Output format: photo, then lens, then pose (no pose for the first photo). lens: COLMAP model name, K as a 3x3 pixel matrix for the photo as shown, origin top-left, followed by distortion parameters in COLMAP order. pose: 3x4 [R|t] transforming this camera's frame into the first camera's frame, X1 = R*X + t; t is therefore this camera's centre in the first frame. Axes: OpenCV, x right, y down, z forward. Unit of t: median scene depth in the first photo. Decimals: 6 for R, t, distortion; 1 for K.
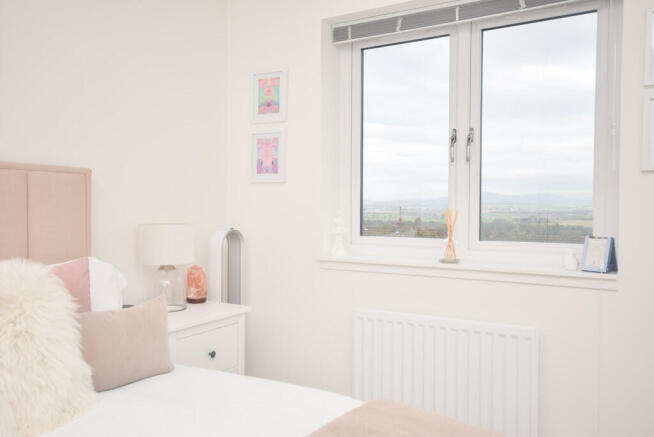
lens RADIAL K [[536.7, 0, 332.0], [0, 536.7, 216.6], [0, 0, 1]] dist [-0.006811, 0.091733]
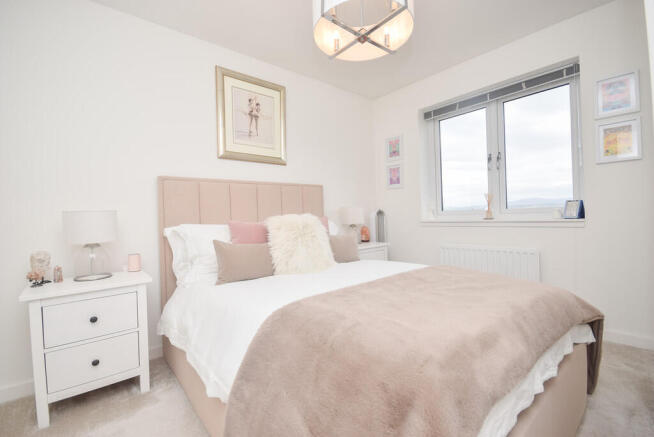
lens RADIAL K [[292.5, 0, 327.0], [0, 292.5, 218.5], [0, 0, 1]] dist [0.002824, 0.000390]
pose [[0.942469, -0.035780, -0.332373, 0.010711], [0.033047, 0.999358, -0.013874, 0.071376], [0.332656, 0.002092, 0.943046, -0.224877]]
